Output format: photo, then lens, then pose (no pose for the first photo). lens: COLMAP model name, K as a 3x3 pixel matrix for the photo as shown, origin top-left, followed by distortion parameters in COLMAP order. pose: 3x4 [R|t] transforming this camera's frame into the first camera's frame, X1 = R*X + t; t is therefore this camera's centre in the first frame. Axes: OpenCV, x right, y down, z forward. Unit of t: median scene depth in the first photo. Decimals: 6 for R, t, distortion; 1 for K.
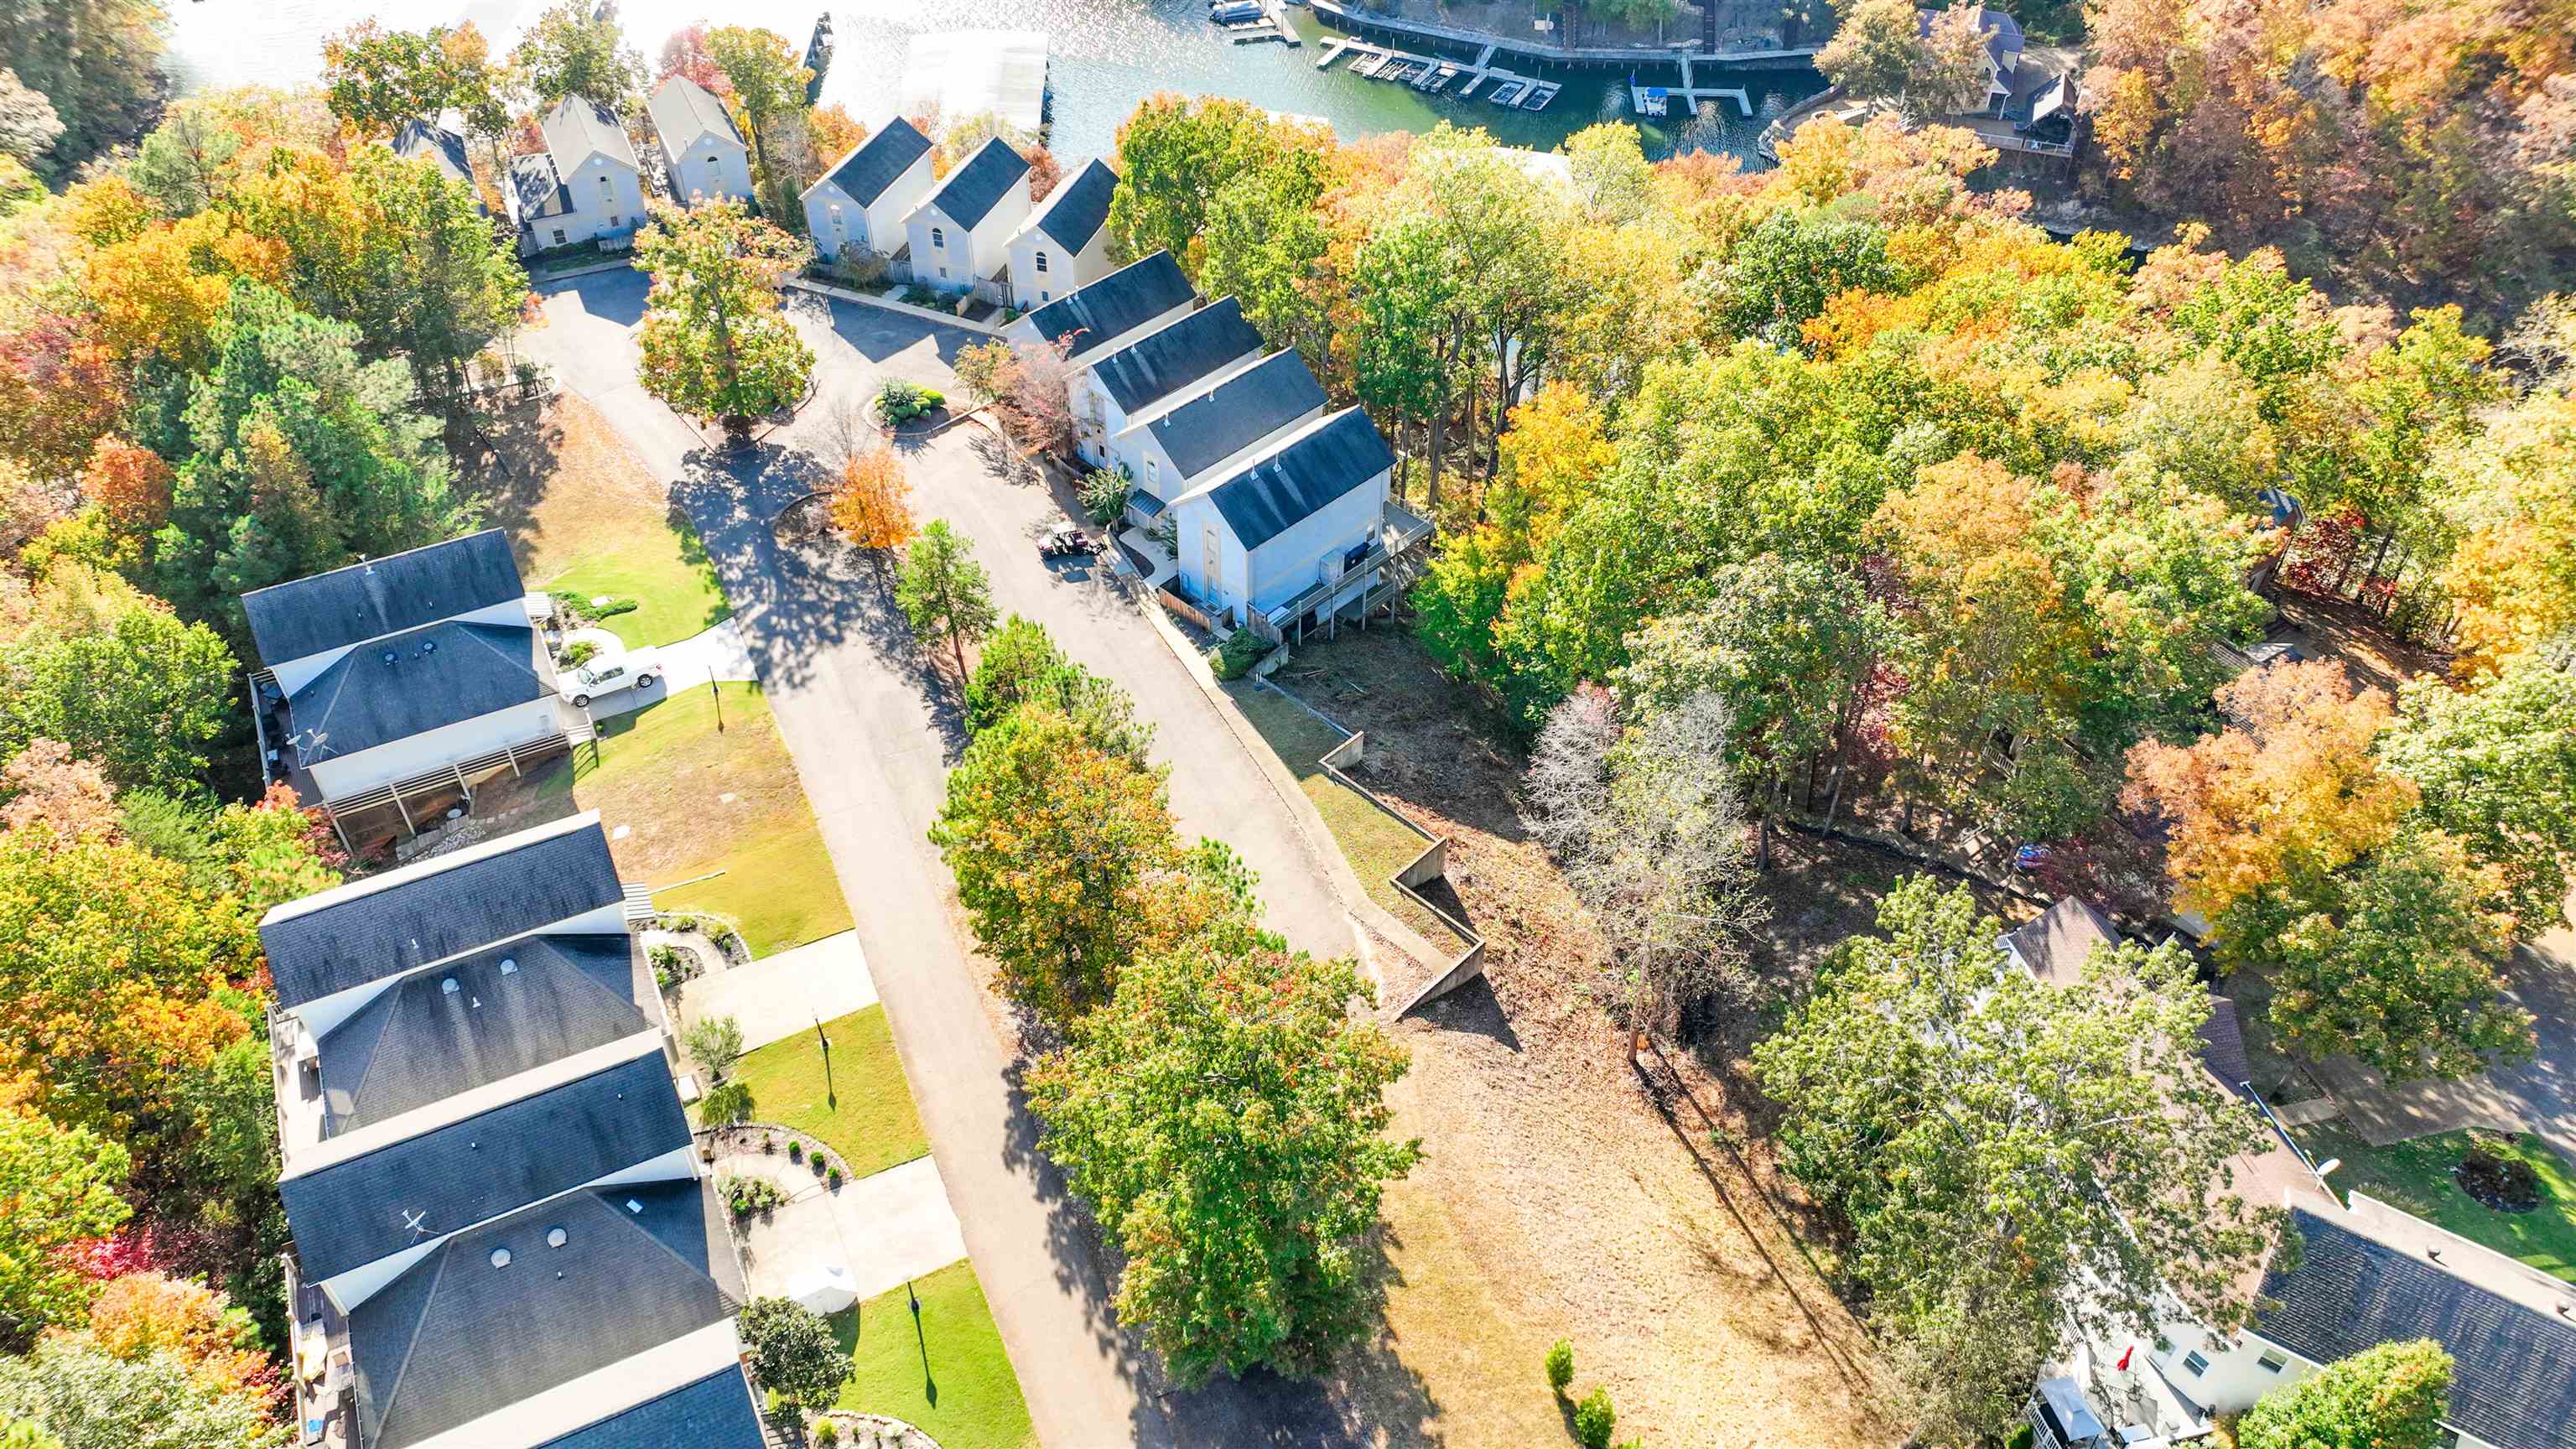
lens RADIAL K [[1813.9, 0, 1291.6], [0, 1813.9, 718.8], [0, 0, 1]] dist [-0.003807, 0.021120]
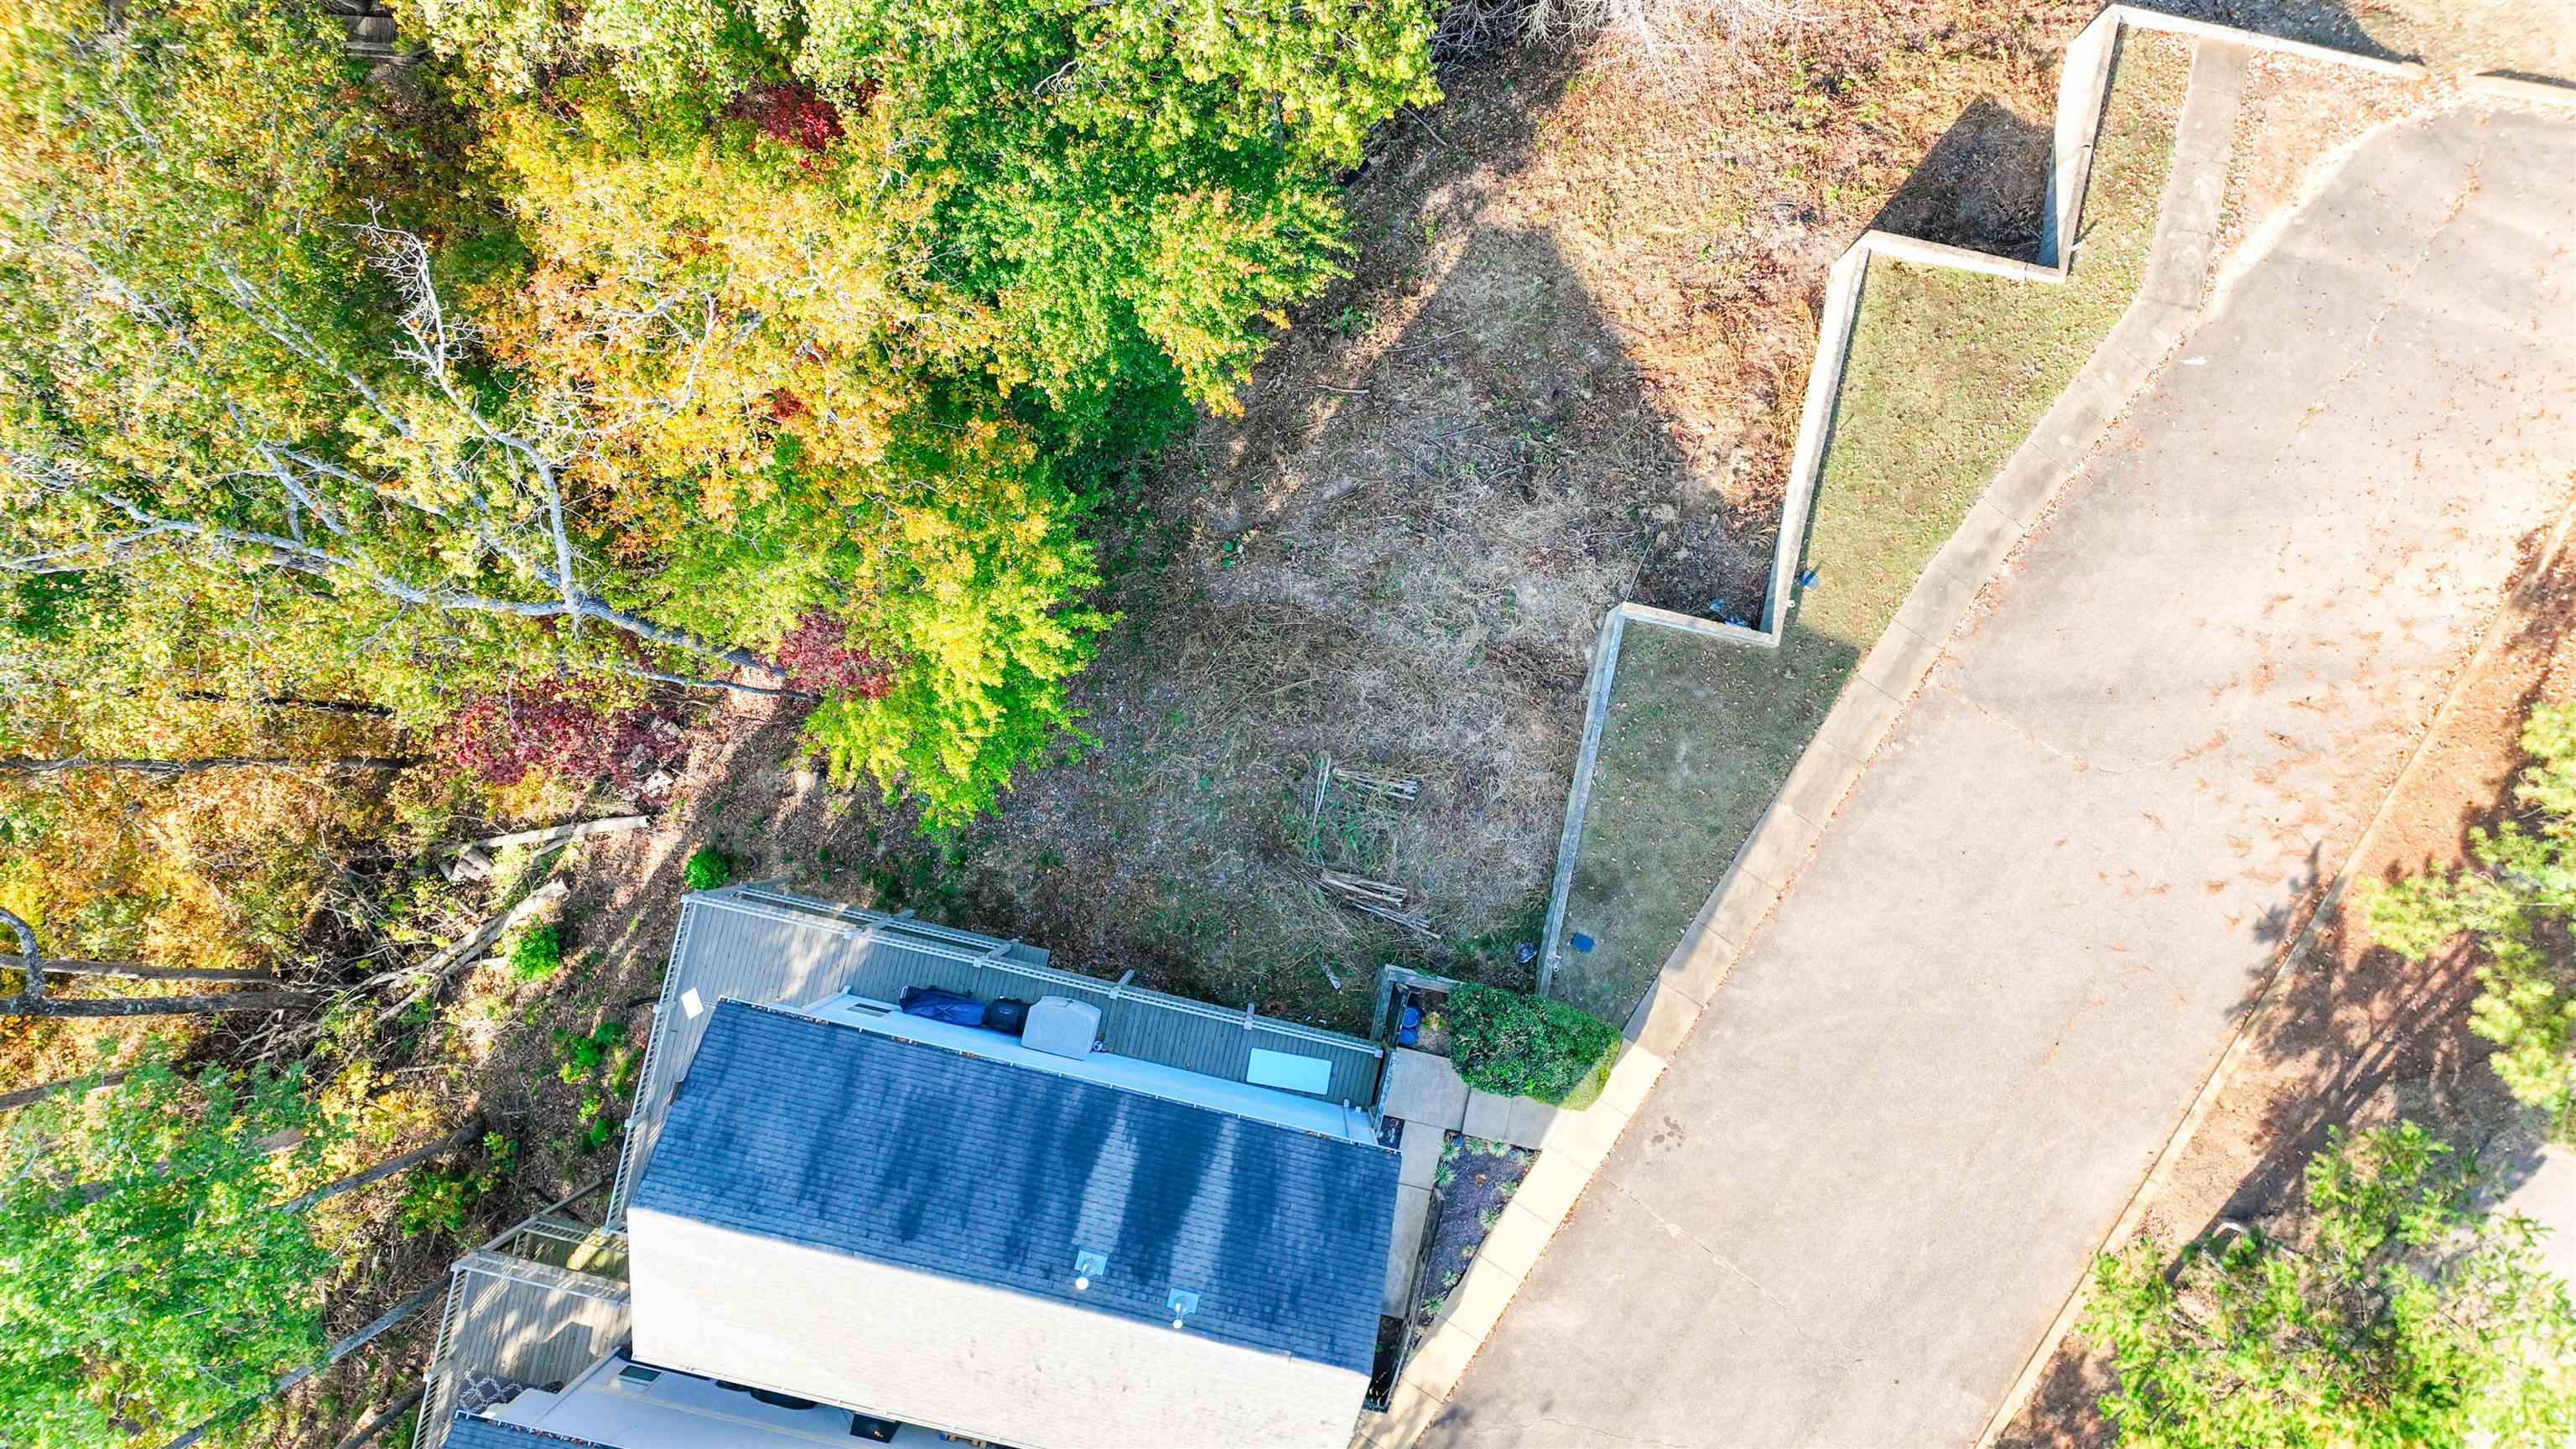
lens RADIAL K [[1811.6, 0, 1291.1], [0, 1811.6, 722.3], [0, 0, 1]] dist [0.005888, 0.004324]
pose [[-0.522413, -0.852395, 0.022534, 0.042487], [0.567882, -0.328085, 0.754897, -0.306899], [-0.636078, 0.407165, 0.655456, 0.735708]]
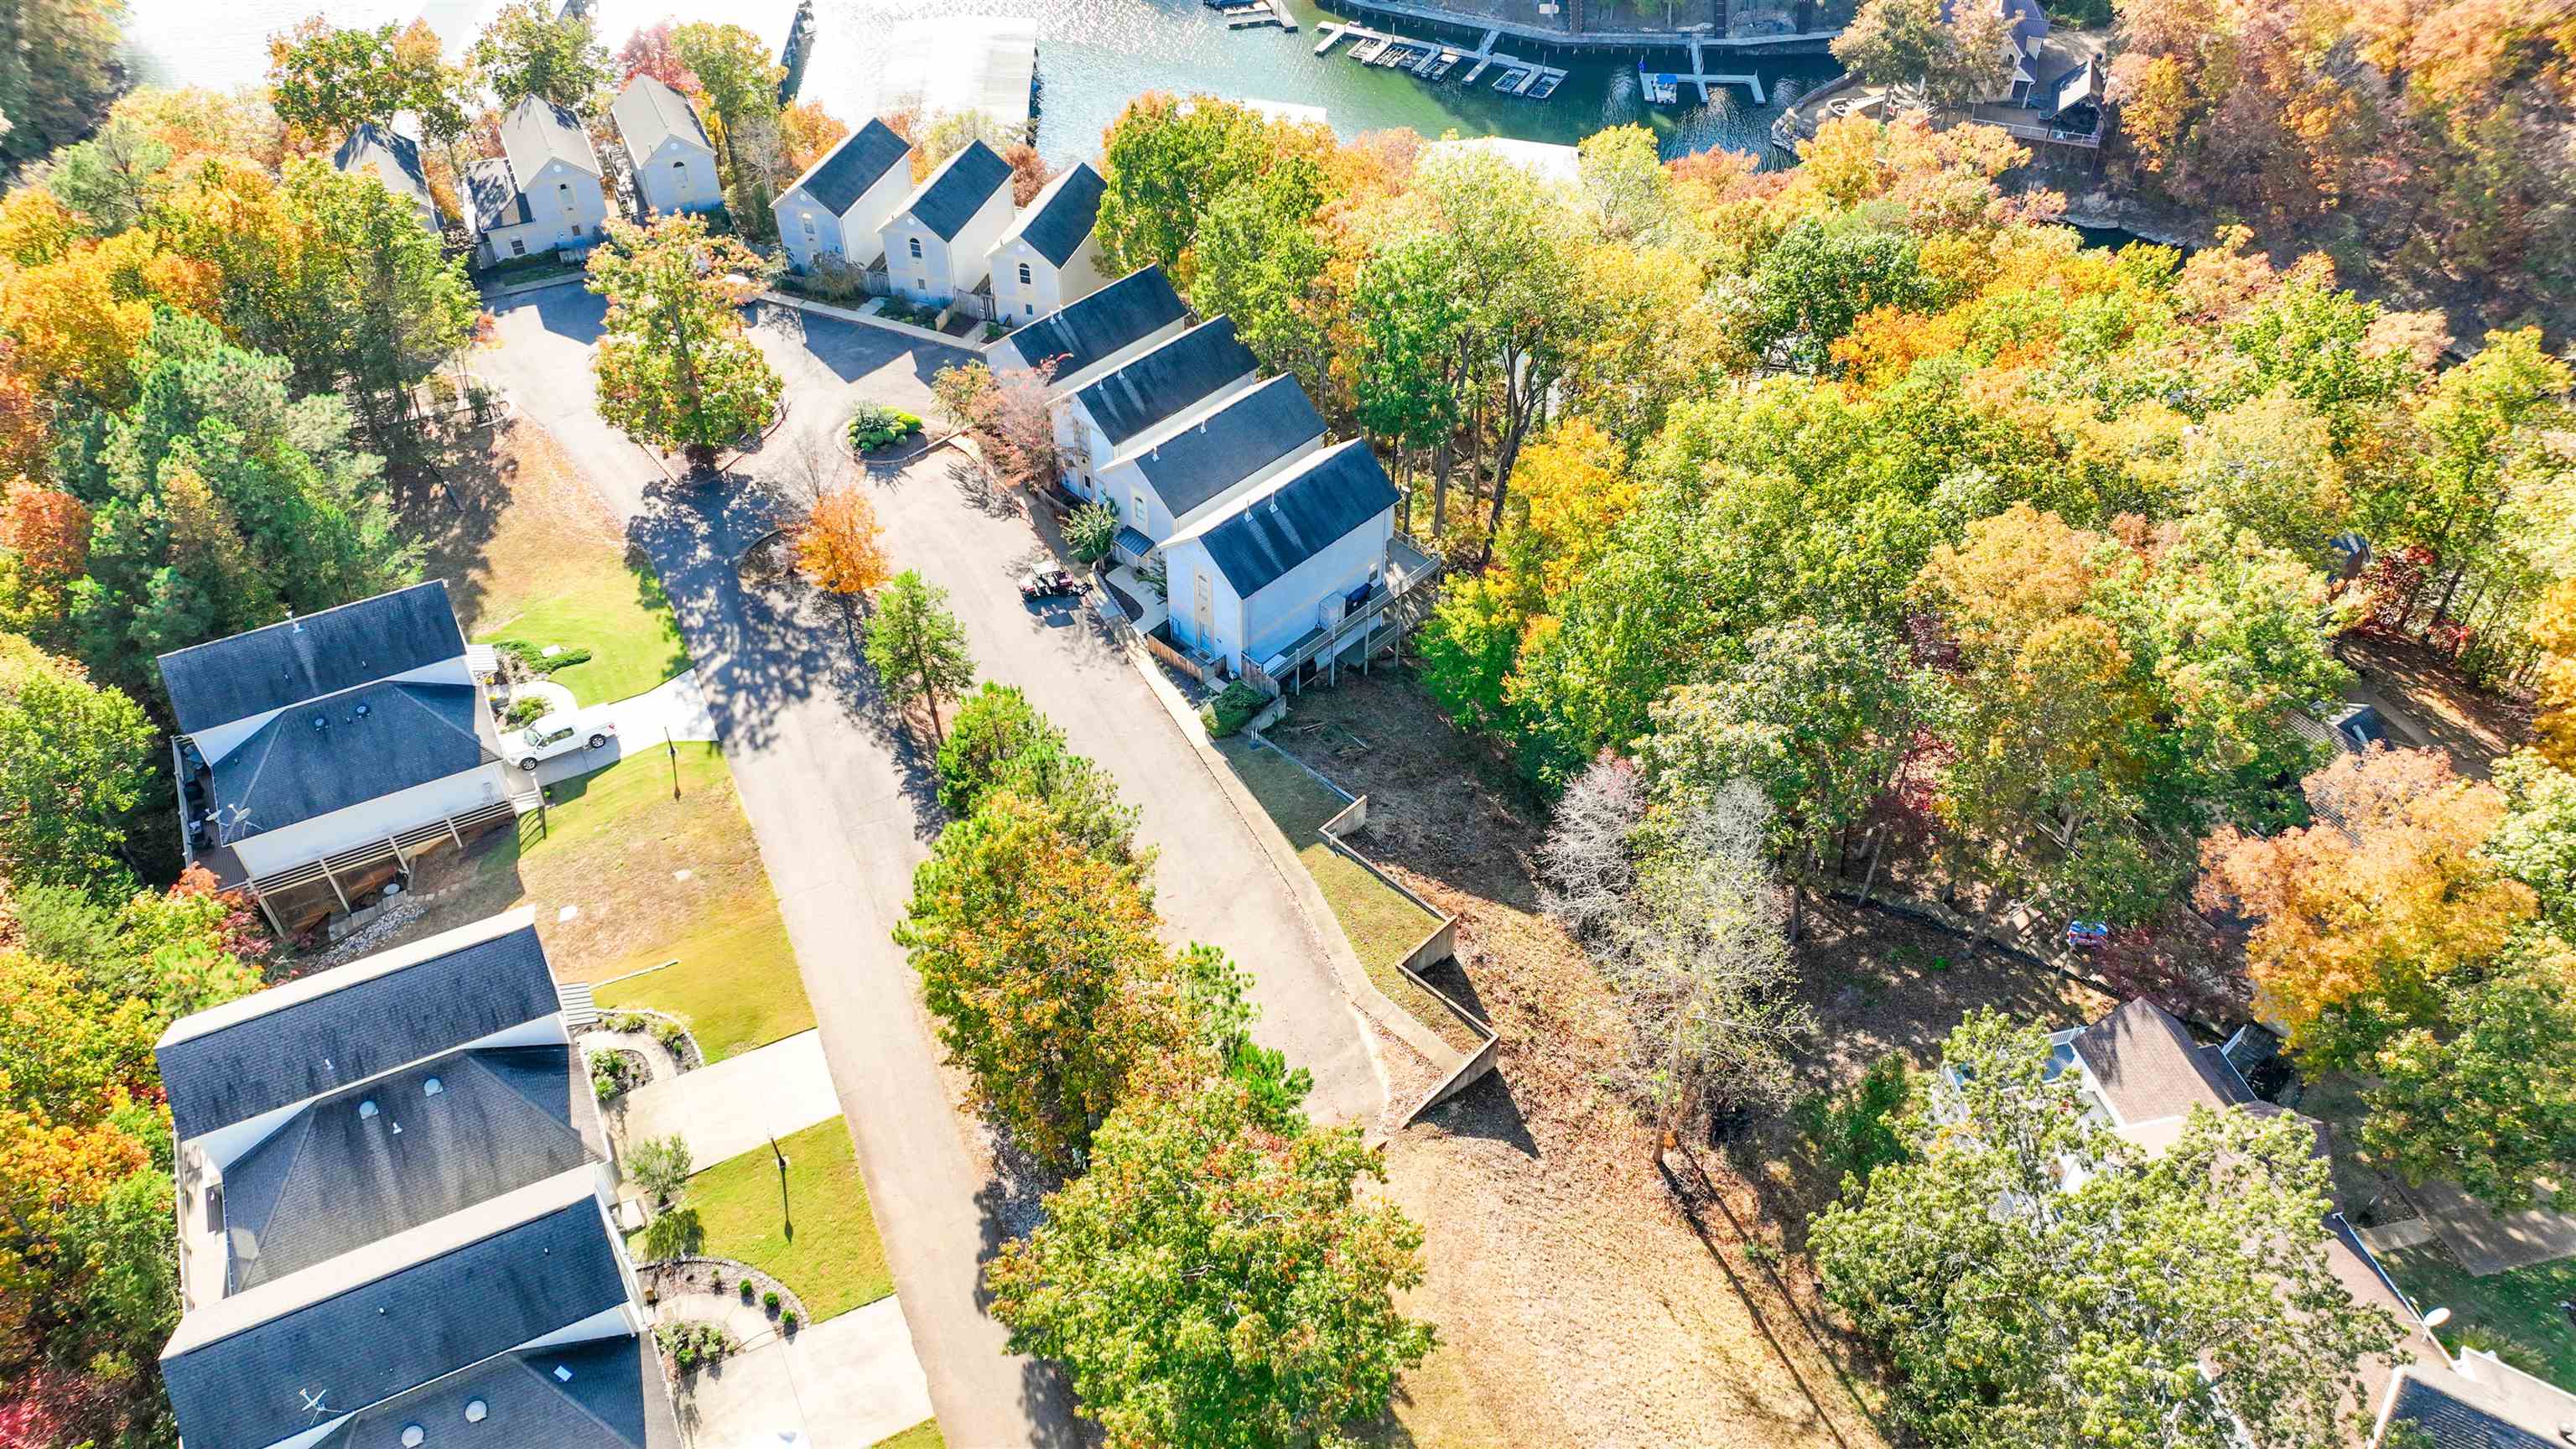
lens RADIAL K [[1813.9, 0, 1291.6], [0, 1813.9, 718.8], [0, 0, 1]] dist [-0.003807, 0.021120]
pose [[0.999994, -0.003513, 0.000107, 0.000971], [0.003511, 0.999885, 0.014724, -0.042673], [-0.000159, -0.014724, 0.999892, 0.062690]]
